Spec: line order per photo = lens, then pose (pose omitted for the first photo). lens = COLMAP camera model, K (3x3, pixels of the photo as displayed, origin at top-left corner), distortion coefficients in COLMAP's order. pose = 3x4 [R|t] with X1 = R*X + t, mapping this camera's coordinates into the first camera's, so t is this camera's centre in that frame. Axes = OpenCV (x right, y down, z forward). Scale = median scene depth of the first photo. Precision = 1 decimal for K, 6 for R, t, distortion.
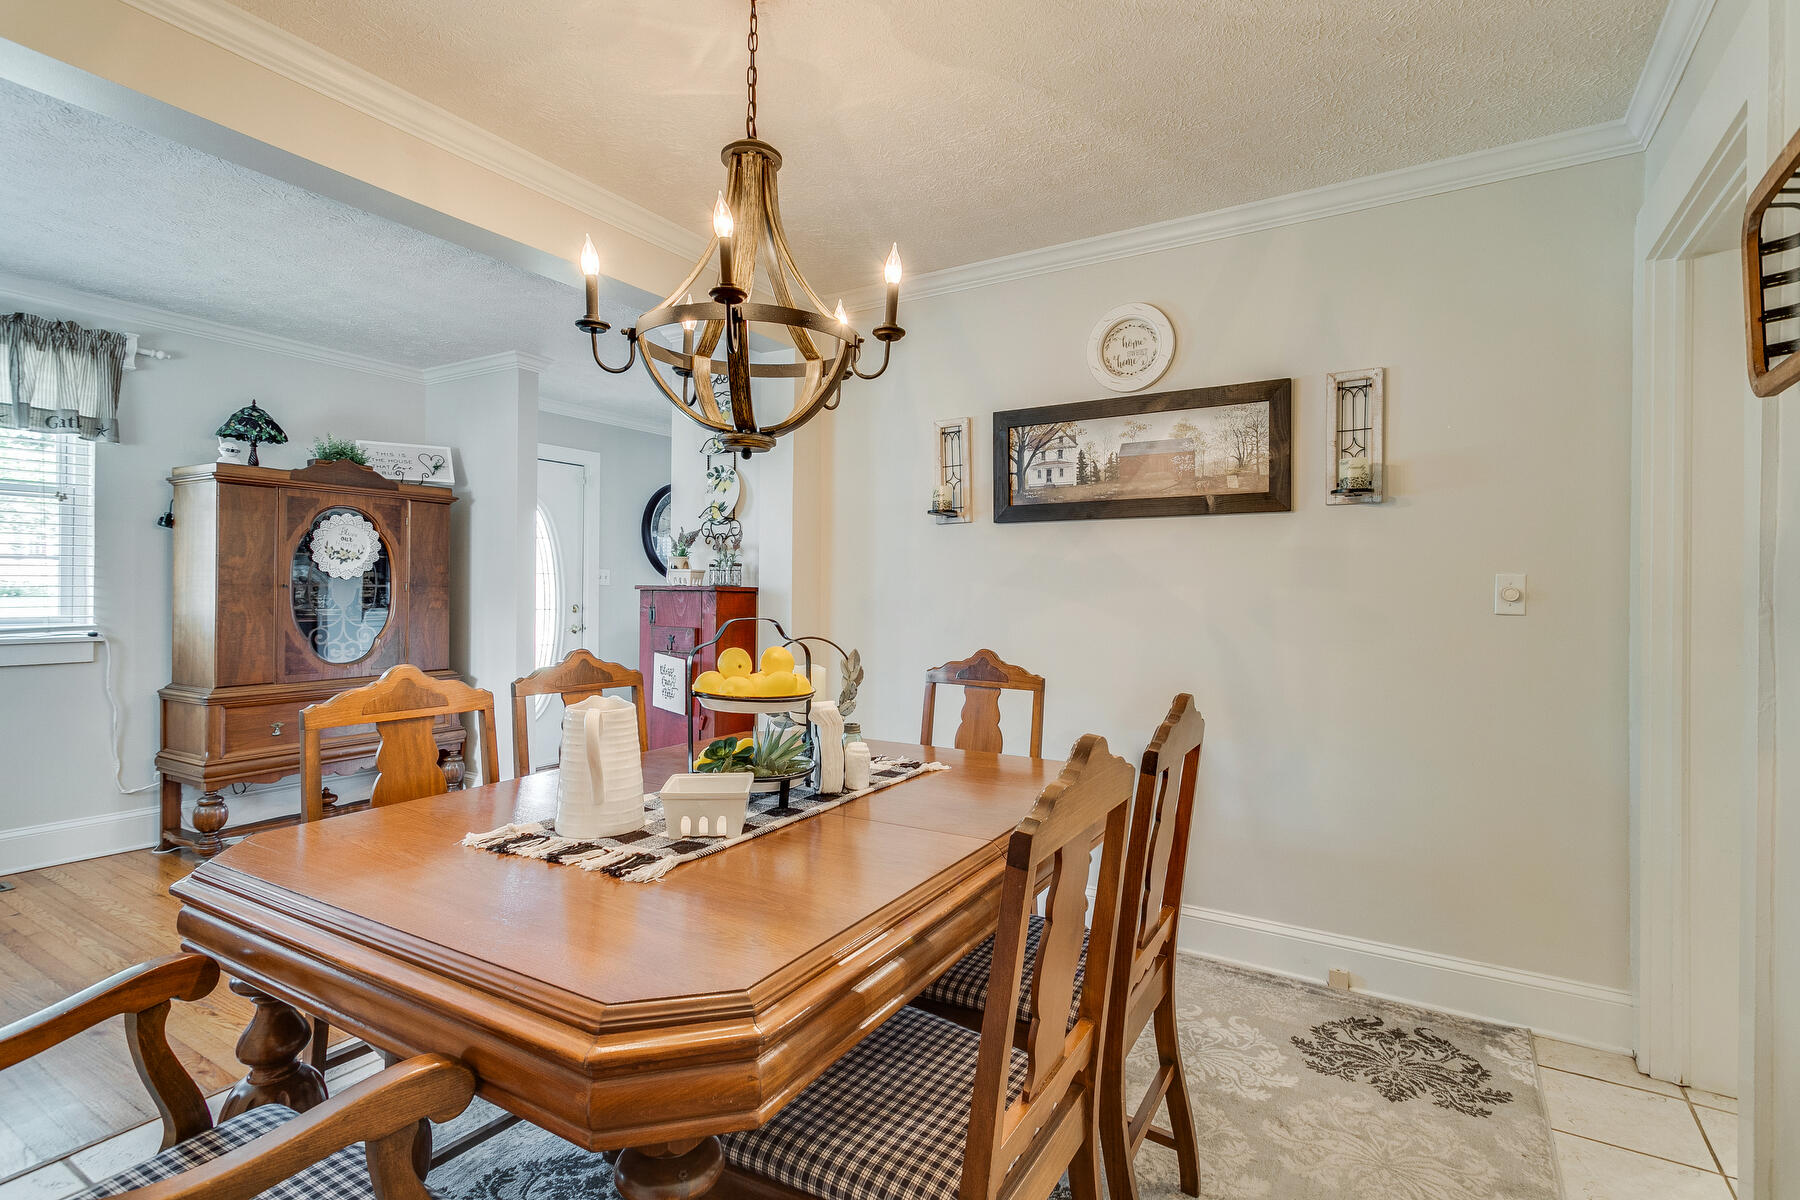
lens RADIAL K [[850.7, 0, 904.7], [0, 850.7, 598.8], [0, 0, 1]] dist [0.002837, 0.001293]
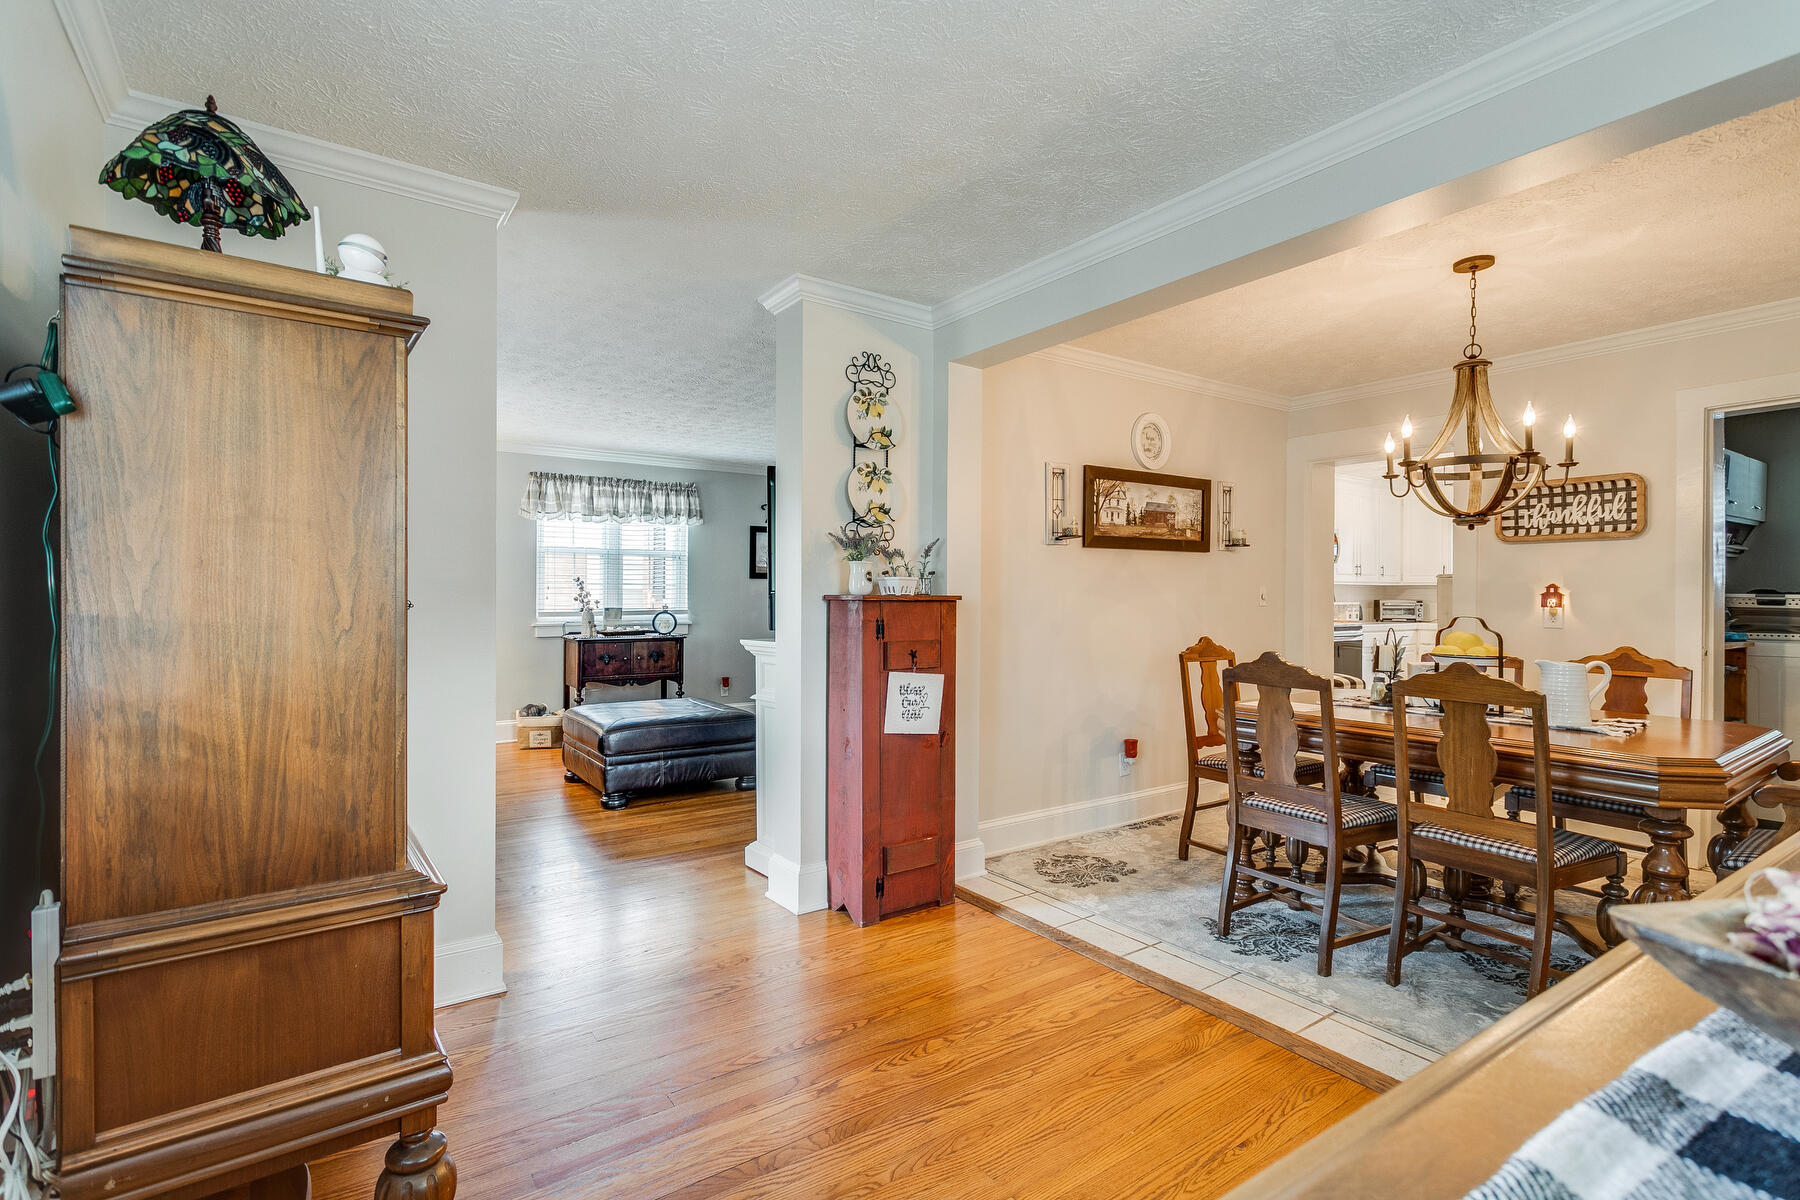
lens RADIAL K [[850.7, 0, 904.7], [0, 850.7, 598.8], [0, 0, 1]] dist [0.002837, 0.001293]
pose [[0.398736, -0.013150, 0.916972, -1.268328], [0.008715, 0.999906, 0.010550, -0.024578], [-0.917024, 0.003784, 0.398813, 0.742685]]
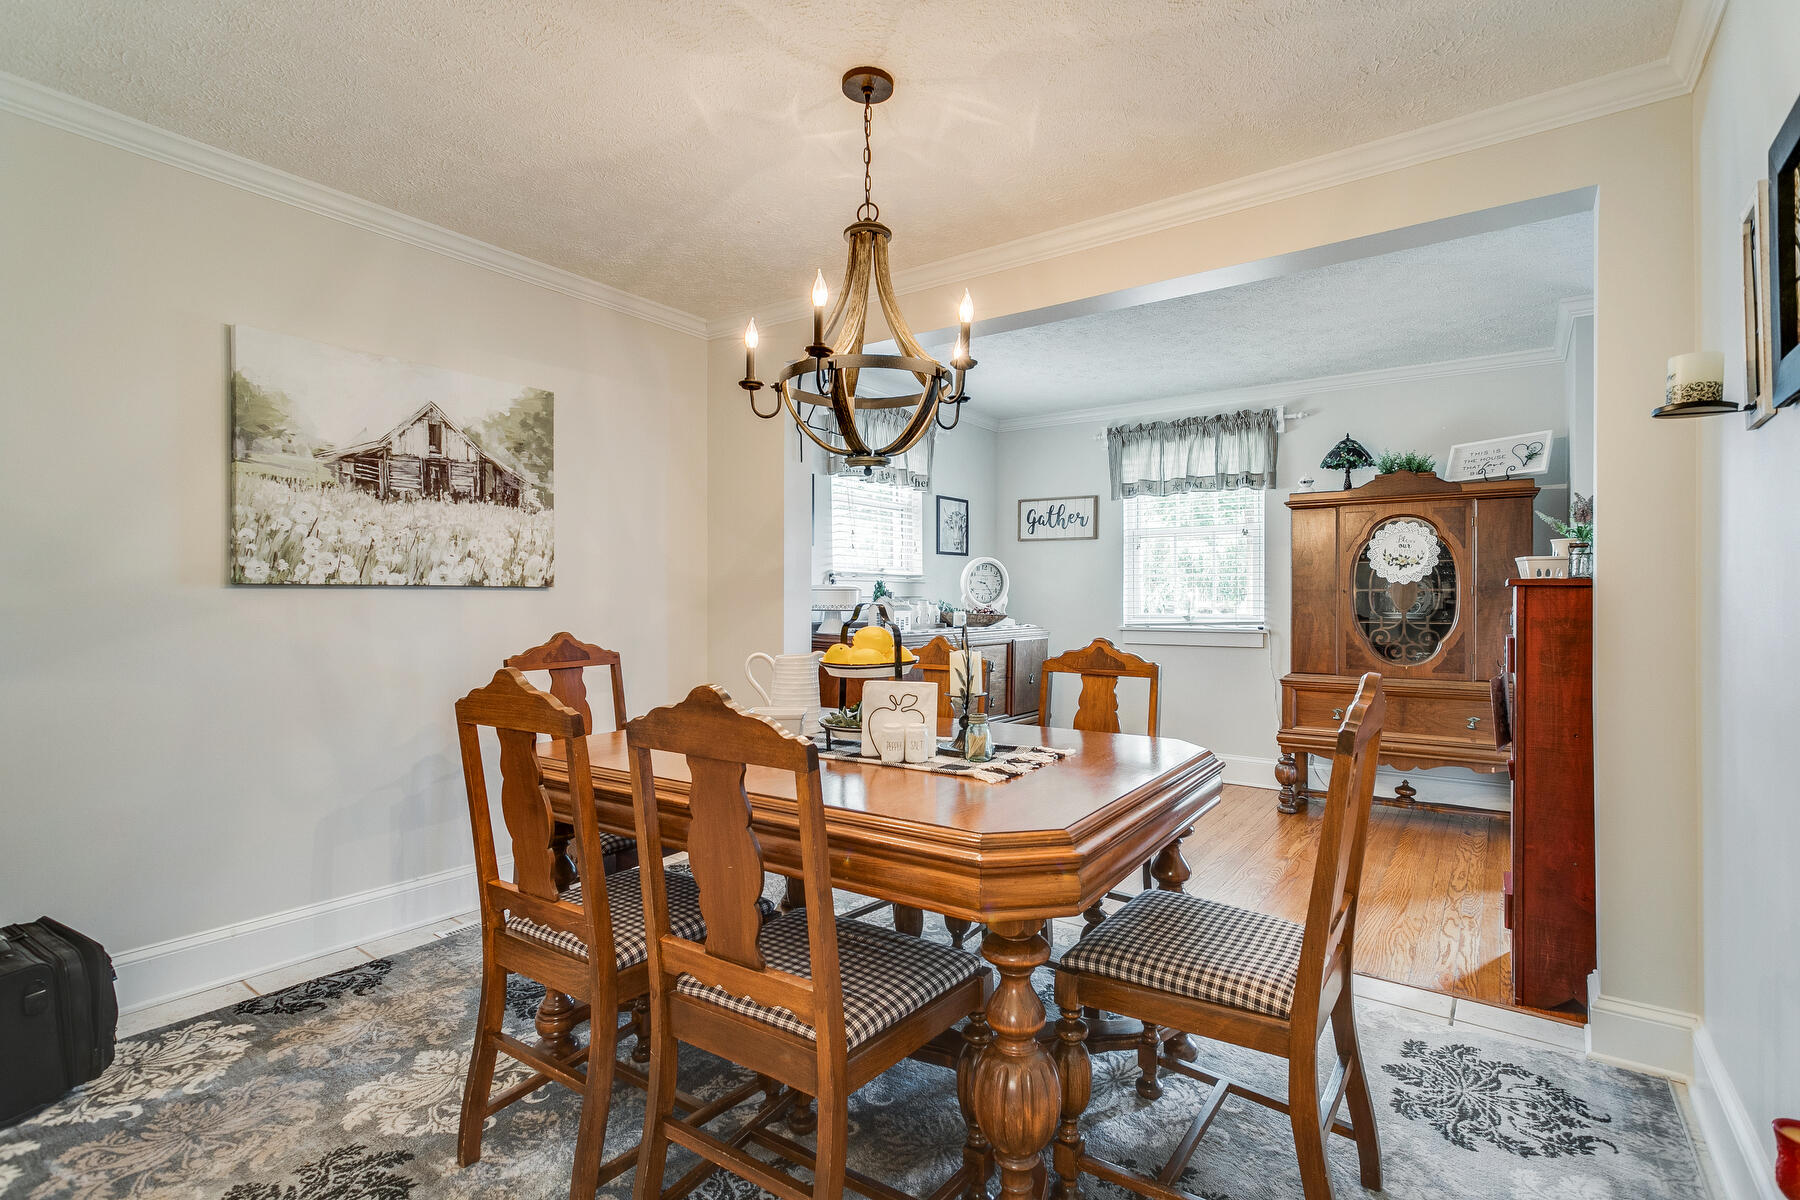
lens RADIAL K [[850.7, 0, 904.7], [0, 850.7, 598.8], [0, 0, 1]] dist [0.002837, 0.001293]
pose [[-0.071472, -0.009088, -0.997401, 0.572697], [-0.011366, 0.999901, -0.008296, 0.014430], [0.997378, 0.010743, -0.071568, 0.610086]]
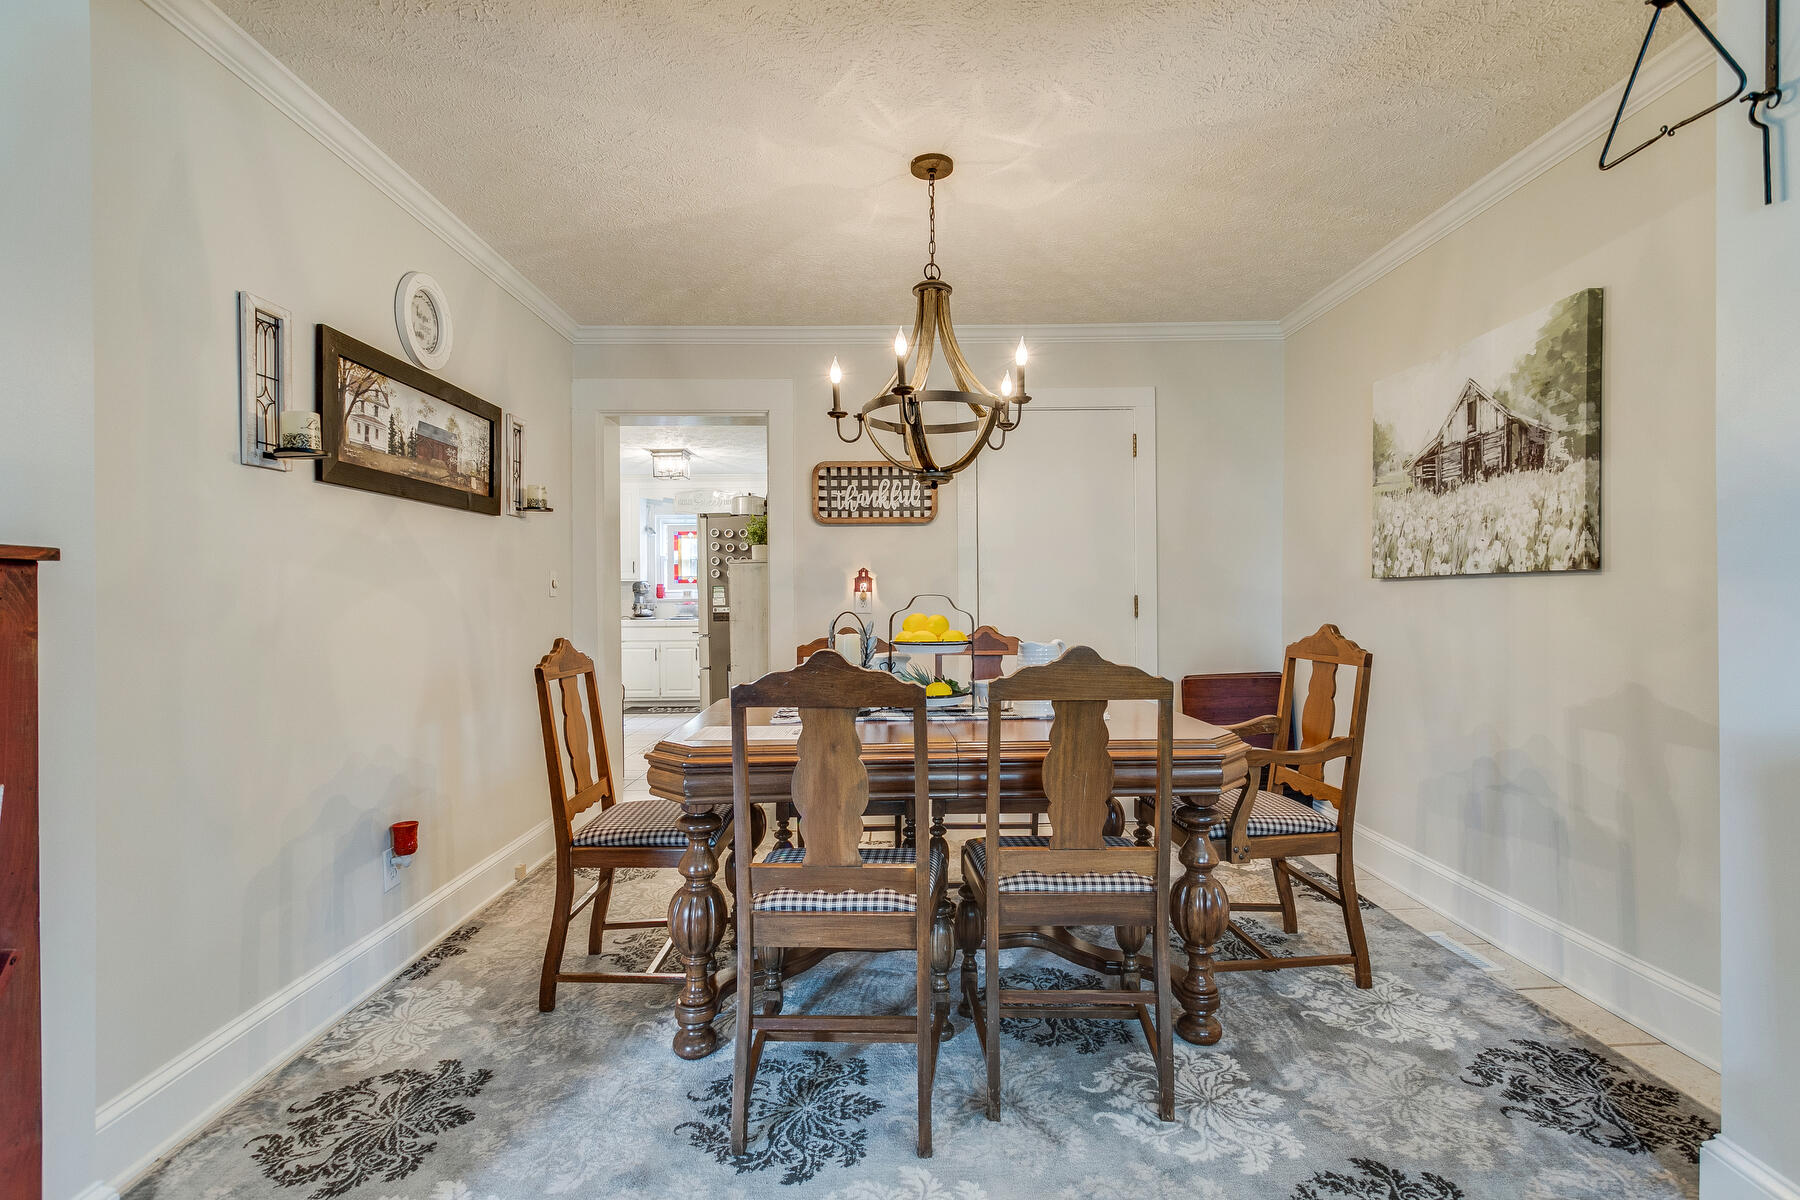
lens RADIAL K [[850.7, 0, 904.7], [0, 850.7, 598.8], [0, 0, 1]] dist [0.002837, 0.001293]
pose [[-0.535242, -0.006782, 0.844671, -0.771102], [0.010424, 0.999839, 0.014633, 0.004297], [-0.844634, 0.016637, -0.535085, 0.993951]]
